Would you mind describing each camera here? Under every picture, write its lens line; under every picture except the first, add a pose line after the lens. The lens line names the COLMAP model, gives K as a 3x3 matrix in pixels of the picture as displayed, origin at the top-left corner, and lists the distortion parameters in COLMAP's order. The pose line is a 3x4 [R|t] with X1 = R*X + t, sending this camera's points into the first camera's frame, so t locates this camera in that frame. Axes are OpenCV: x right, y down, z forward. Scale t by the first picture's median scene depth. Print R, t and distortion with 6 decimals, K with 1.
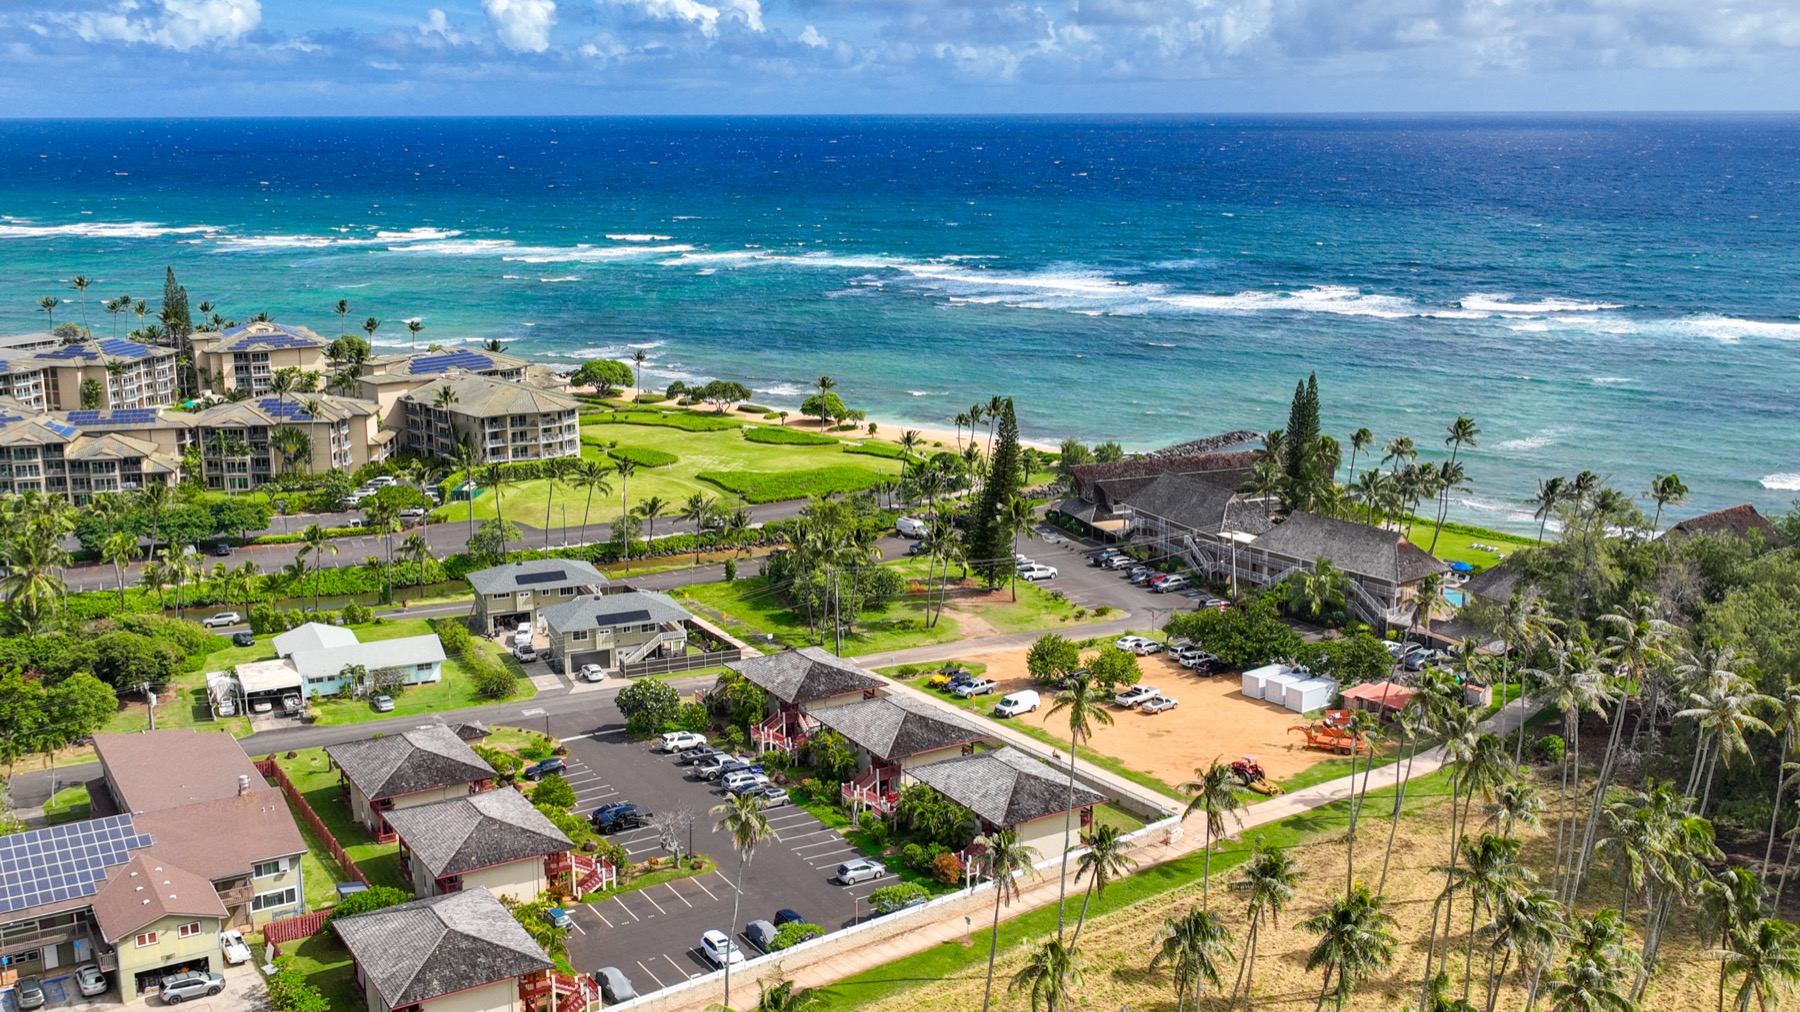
lens RADIAL K [[1742.8, 0, 900.0], [0, 1742.8, 506.0], [0, 0, 1]] dist [0.021756, -0.011852]
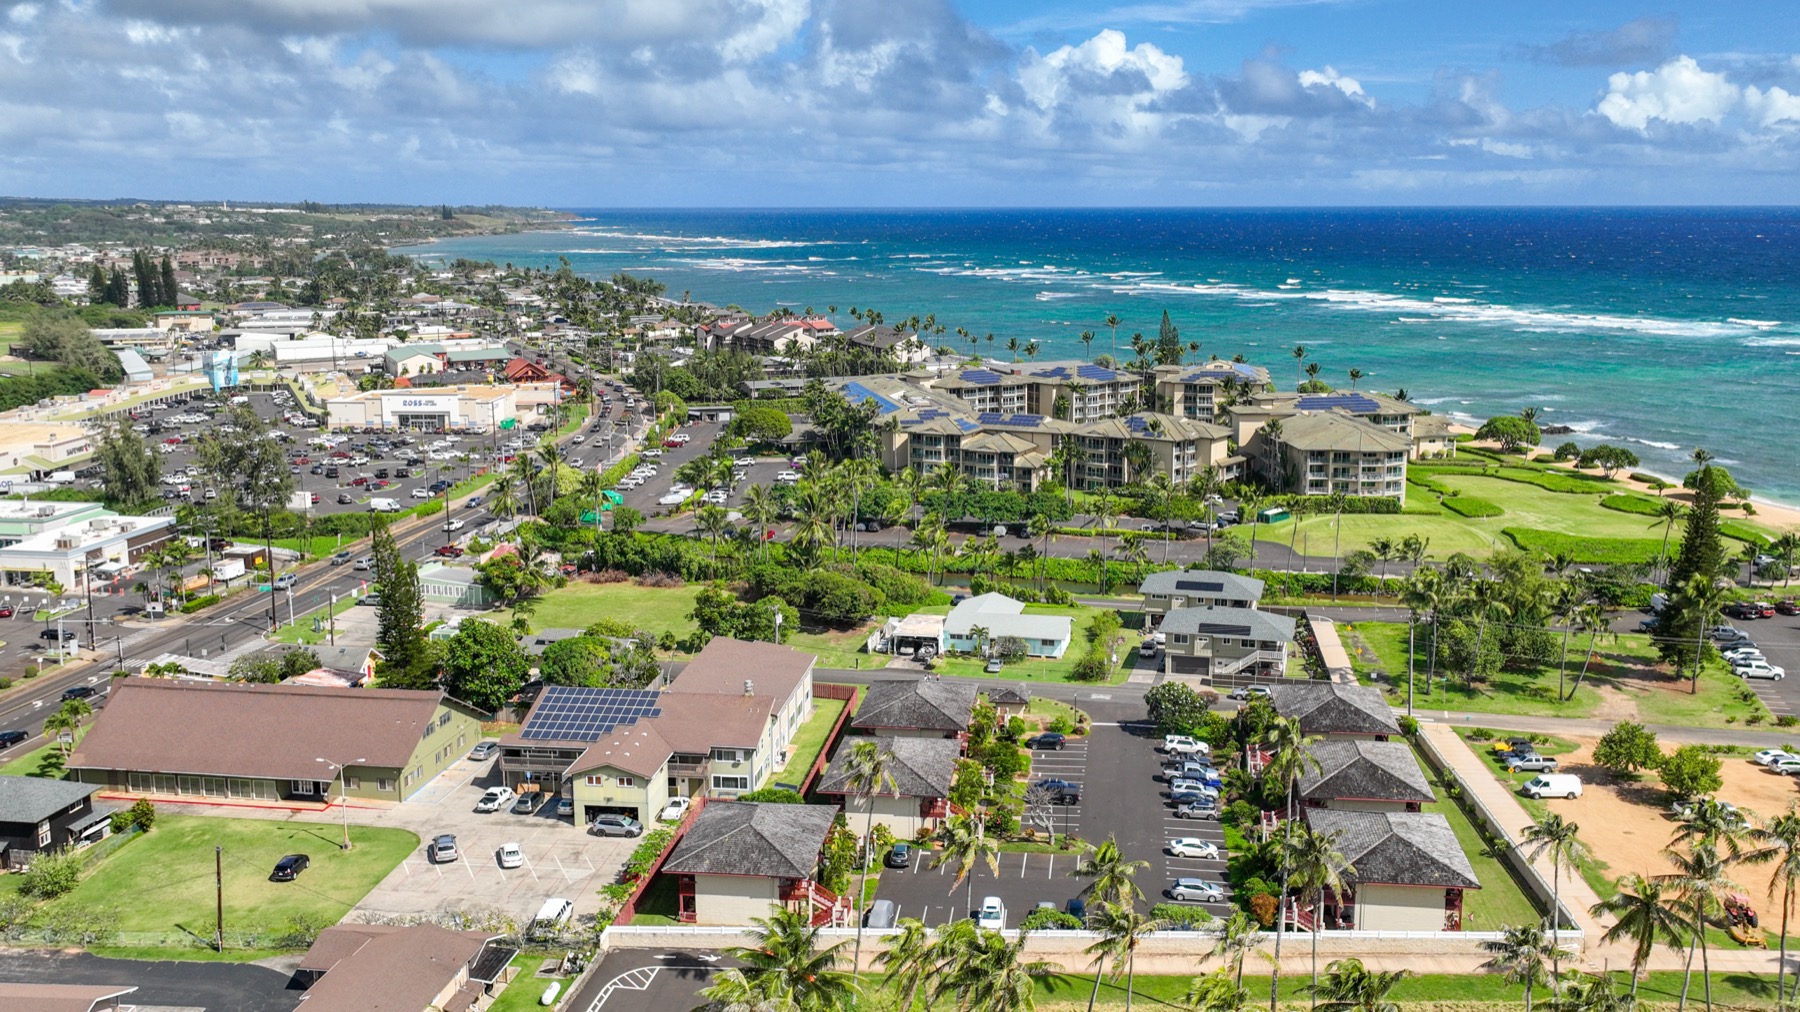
lens RADIAL K [[1602.9, 0, 900.0], [0, 1602.9, 506.0], [0, 0, 1]] dist [0.033968, -0.019657]
pose [[0.801675, 0.118354, -0.585925, 0.200227], [-0.135127, 0.990711, 0.015236, 0.002075], [0.582286, 0.066960, 0.810222, 0.089021]]
